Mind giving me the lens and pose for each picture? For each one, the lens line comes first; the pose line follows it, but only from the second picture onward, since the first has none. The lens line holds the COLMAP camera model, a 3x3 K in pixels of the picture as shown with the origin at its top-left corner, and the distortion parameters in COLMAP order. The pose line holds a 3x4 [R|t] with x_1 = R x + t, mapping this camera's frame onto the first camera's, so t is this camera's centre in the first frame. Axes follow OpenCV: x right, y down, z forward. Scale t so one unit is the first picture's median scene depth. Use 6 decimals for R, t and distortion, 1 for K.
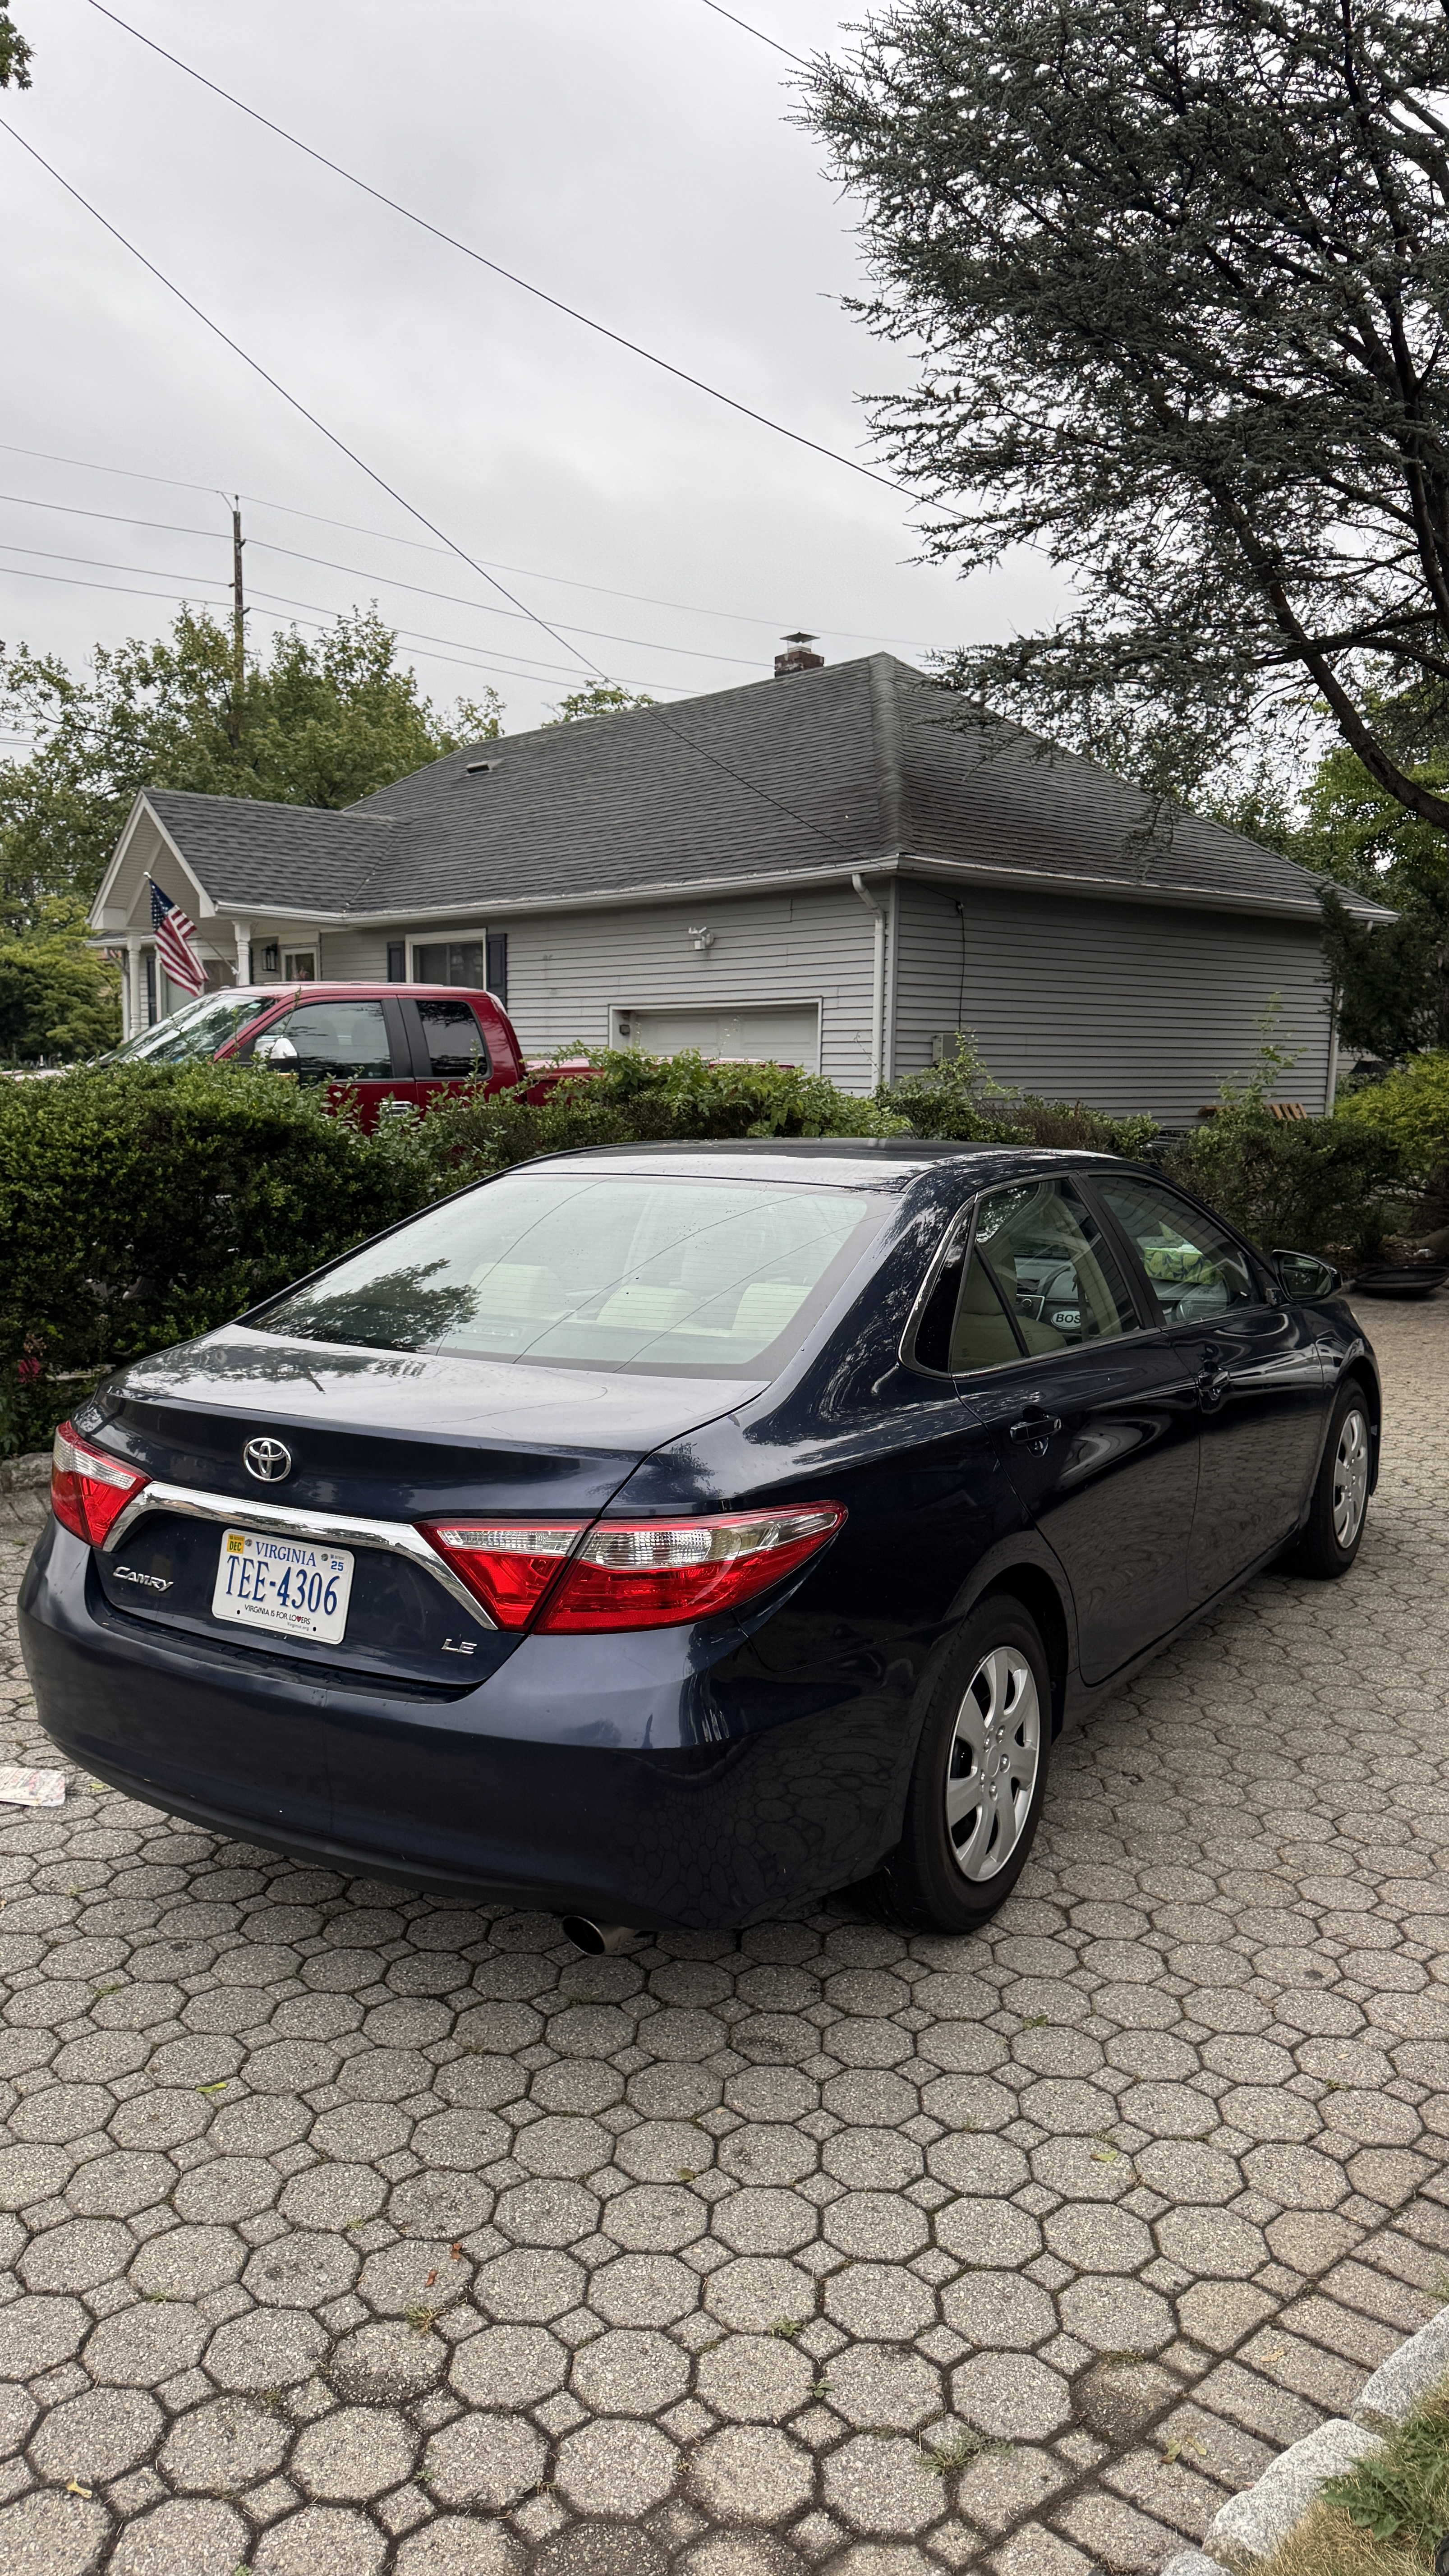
lens RADIAL K [[1841.6, 0, 722.5], [0, 1841.6, 1295.7], [0, 0, 1]] dist [0.035711, 0.000301]
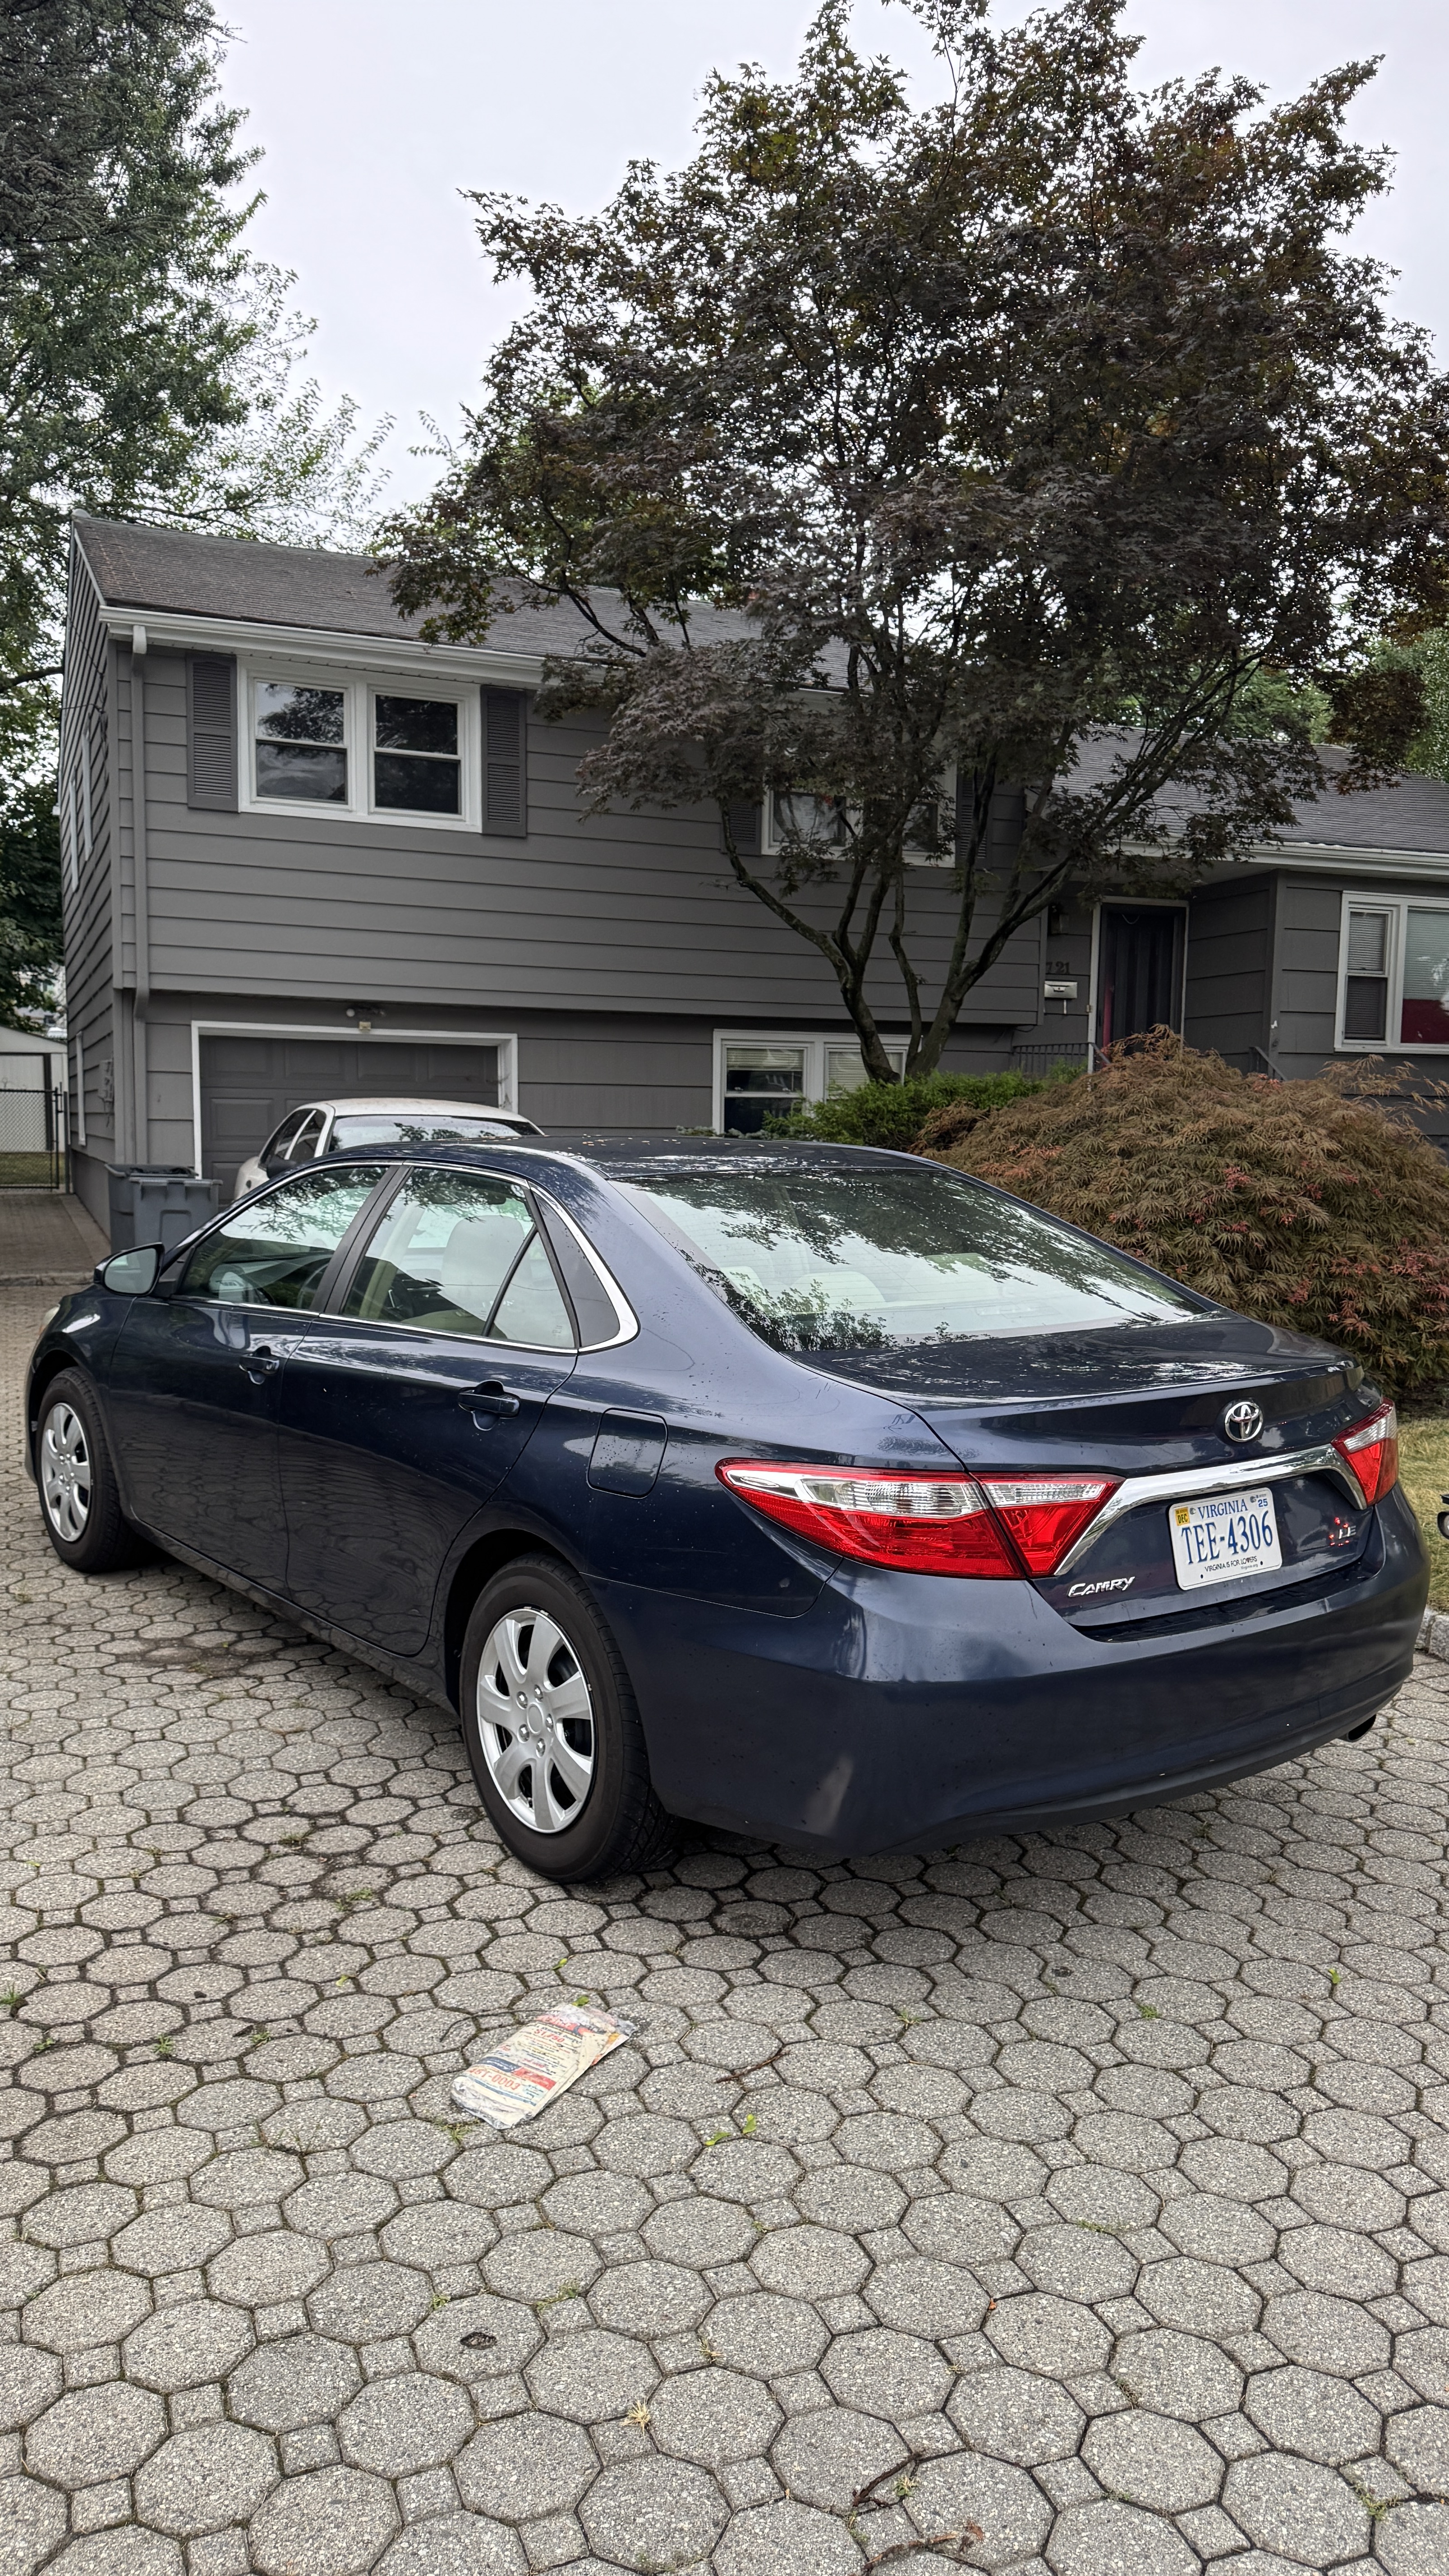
lens RADIAL K [[1841.6, 0, 720.8], [0, 1841.6, 1282.4], [0, 0, 1]] dist [0.035711, 0.000301]
pose [[0.308540, -0.084463, 0.947454, -1.332032], [0.096260, 0.993709, 0.057240, -0.084101], [-0.946328, 0.073541, 0.314729, 0.908486]]
